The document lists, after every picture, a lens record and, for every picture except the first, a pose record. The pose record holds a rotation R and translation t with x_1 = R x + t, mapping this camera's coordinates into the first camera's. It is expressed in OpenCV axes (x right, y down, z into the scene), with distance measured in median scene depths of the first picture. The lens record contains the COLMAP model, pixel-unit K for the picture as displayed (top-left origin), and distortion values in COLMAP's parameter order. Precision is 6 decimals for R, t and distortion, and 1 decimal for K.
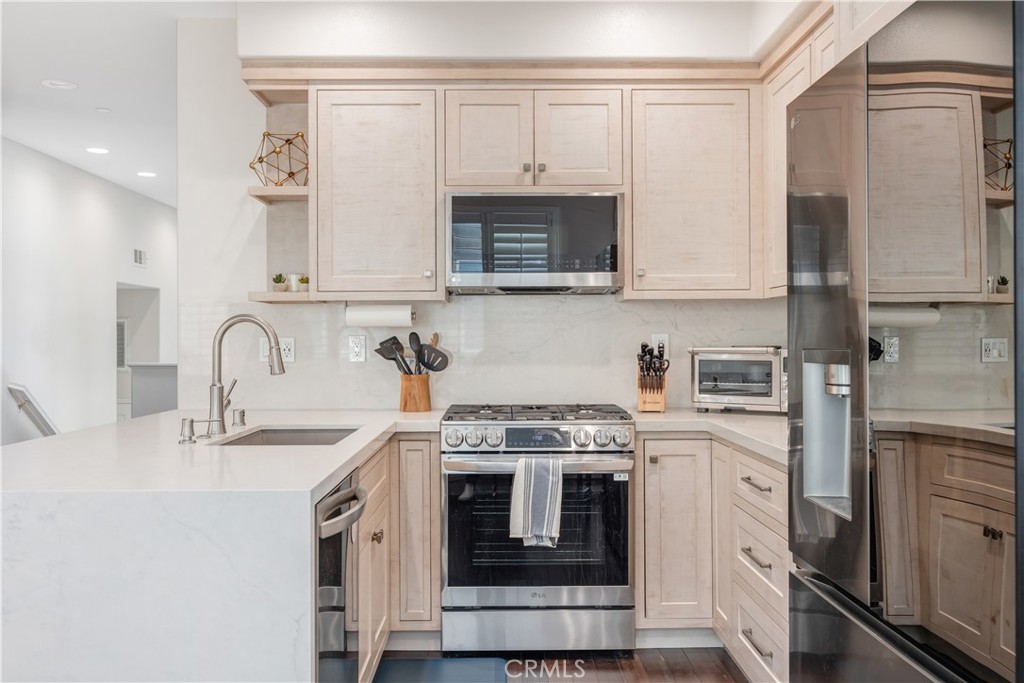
lens RADIAL K [[888.5, 0, 512.0], [0, 888.5, 341.5], [0, 0, 1]] dist [-0.006659, -0.000461]
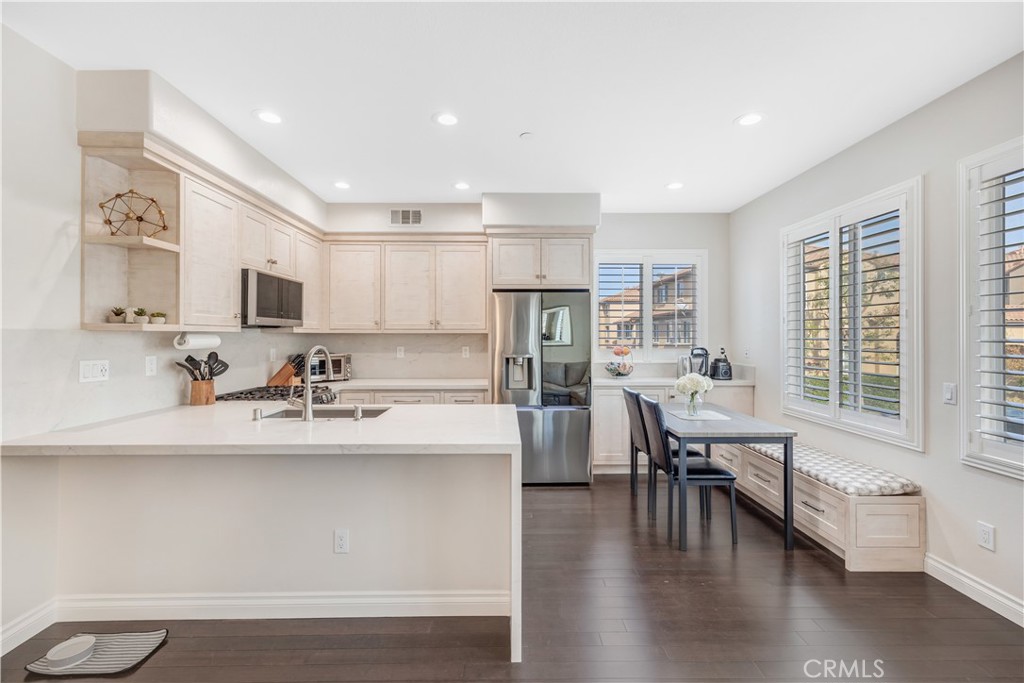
lens RADIAL K [[440.3, 0, 511.6], [0, 440.3, 336.7], [0, 0, 1]] dist [0.000349, 0.000148]
pose [[0.000361, 0.001852, 0.999998, -0.893028], [-0.000407, 0.999998, -0.001852, -0.036665], [-1.000000, -0.000407, 0.000362, 0.497414]]
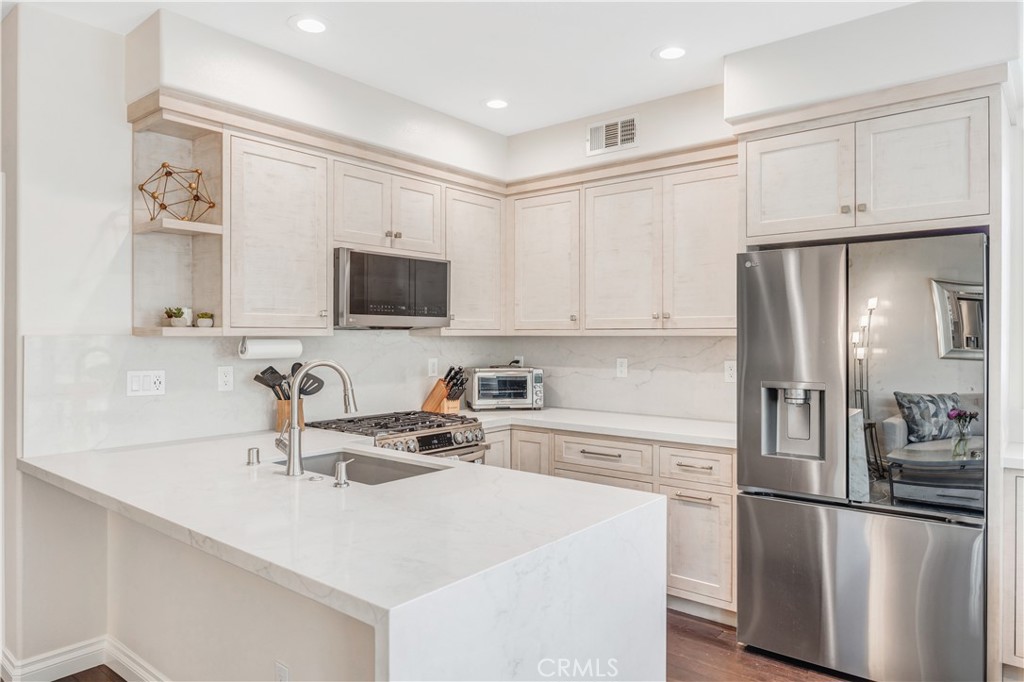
lens RADIAL K [[657.6, 0, 512.0], [0, 657.6, 341.0], [0, 0, 1]] dist [-0.007515, -0.001763]
pose [[0.644981, -0.002672, 0.764194, -0.596592], [-0.002209, 0.999983, 0.005361, -0.045131], [-0.764196, -0.005146, 0.644964, 0.245553]]
